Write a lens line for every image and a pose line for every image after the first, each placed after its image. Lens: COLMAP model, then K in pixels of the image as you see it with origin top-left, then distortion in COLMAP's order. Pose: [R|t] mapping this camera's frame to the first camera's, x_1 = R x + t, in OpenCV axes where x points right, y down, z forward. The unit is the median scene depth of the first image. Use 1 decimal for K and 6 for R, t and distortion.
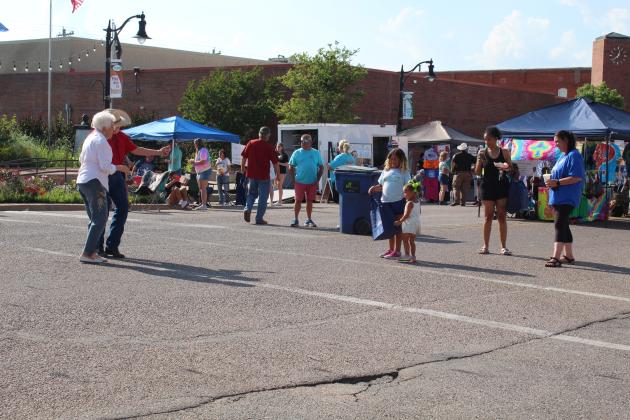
lens RADIAL K [[1226.6, 0, 317.6], [0, 1226.6, 206.7], [0, 0, 1]] dist [0.035041, 0.000000]
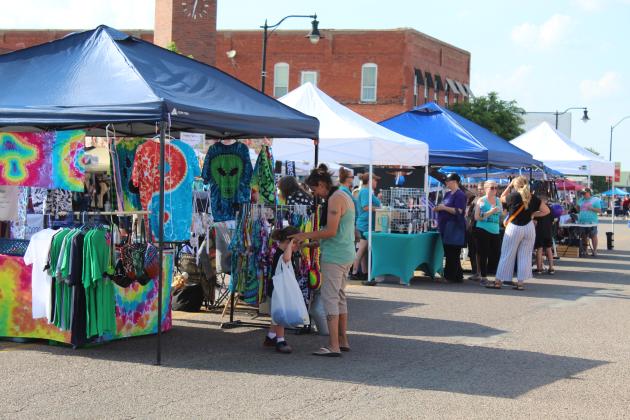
lens RADIAL K [[1226.6, 0, 300.7], [0, 1226.6, 211.7], [0, 0, 1]] dist [0.035041, 0.000000]
pose [[0.949471, -0.009324, 0.313715, 0.148904], [0.009373, 0.999955, 0.001353, -0.027923], [-0.313714, 0.001655, 0.949516, 0.592945]]
